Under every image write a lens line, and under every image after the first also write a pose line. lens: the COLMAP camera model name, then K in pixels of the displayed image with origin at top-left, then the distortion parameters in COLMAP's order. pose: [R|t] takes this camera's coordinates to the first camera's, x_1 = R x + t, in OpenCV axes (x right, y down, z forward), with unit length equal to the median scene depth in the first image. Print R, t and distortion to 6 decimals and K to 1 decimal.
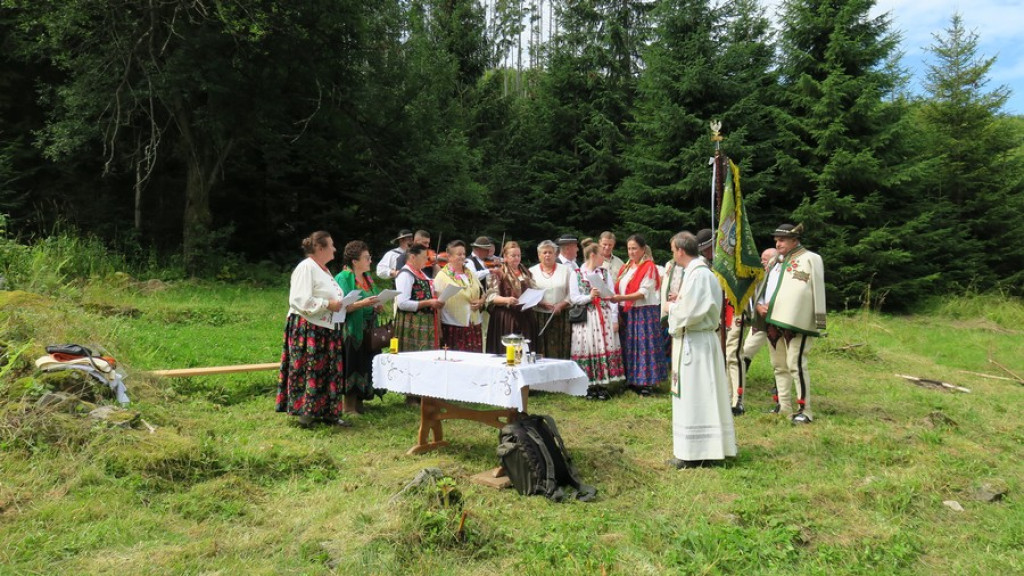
lens RADIAL K [[731.6, 0, 507.9], [0, 731.6, 294.4], [0, 0, 1]] dist [-0.017462, 0.014763]
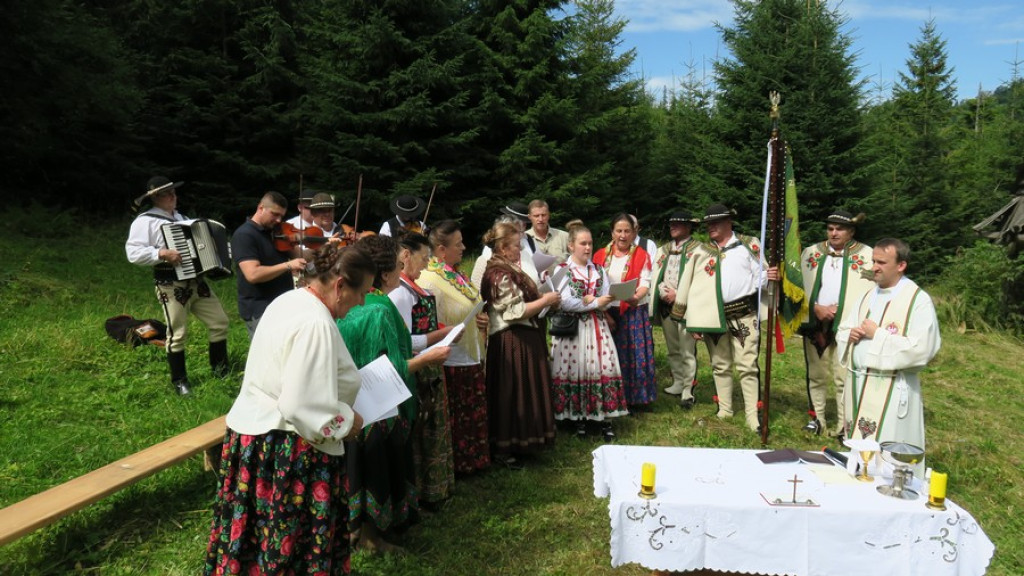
lens RADIAL K [[708.8, 0, 507.0], [0, 708.8, 290.6], [0, 0, 1]] dist [-0.035538, 0.011896]
pose [[0.799384, -0.057462, 0.598066, -0.162064], [-0.013181, 0.993499, 0.113072, -0.038560], [-0.600676, -0.098270, 0.793430, 0.233023]]
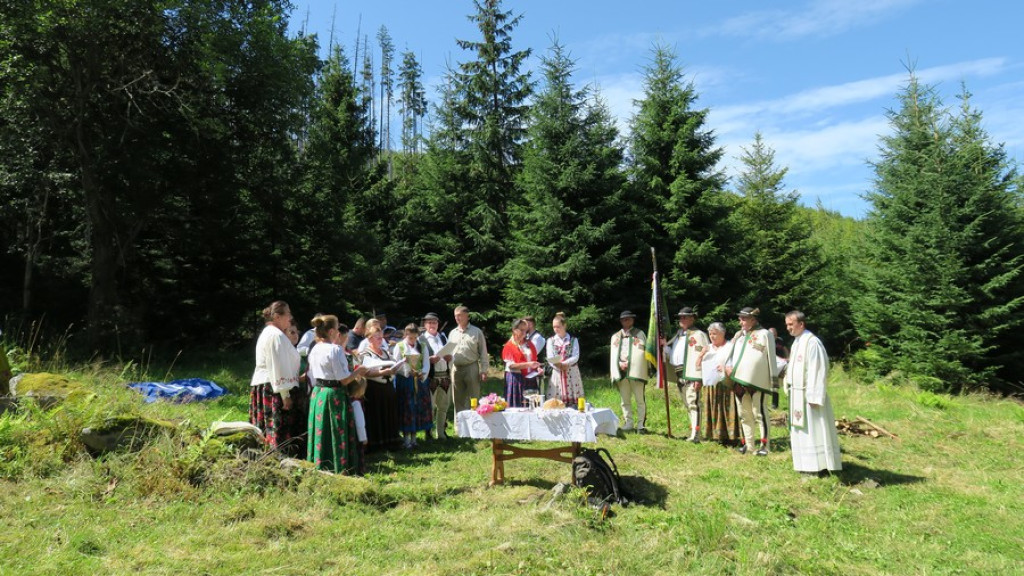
lens RADIAL K [[731.6, 0, 518.4], [0, 731.6, 286.5], [0, 0, 1]] dist [-0.017462, 0.014763]
pose [[0.966524, -0.000374, 0.256575, -0.124300], [0.028390, 0.994014, -0.105499, 0.000163], [-0.255000, 0.109252, 0.960749, -0.088105]]
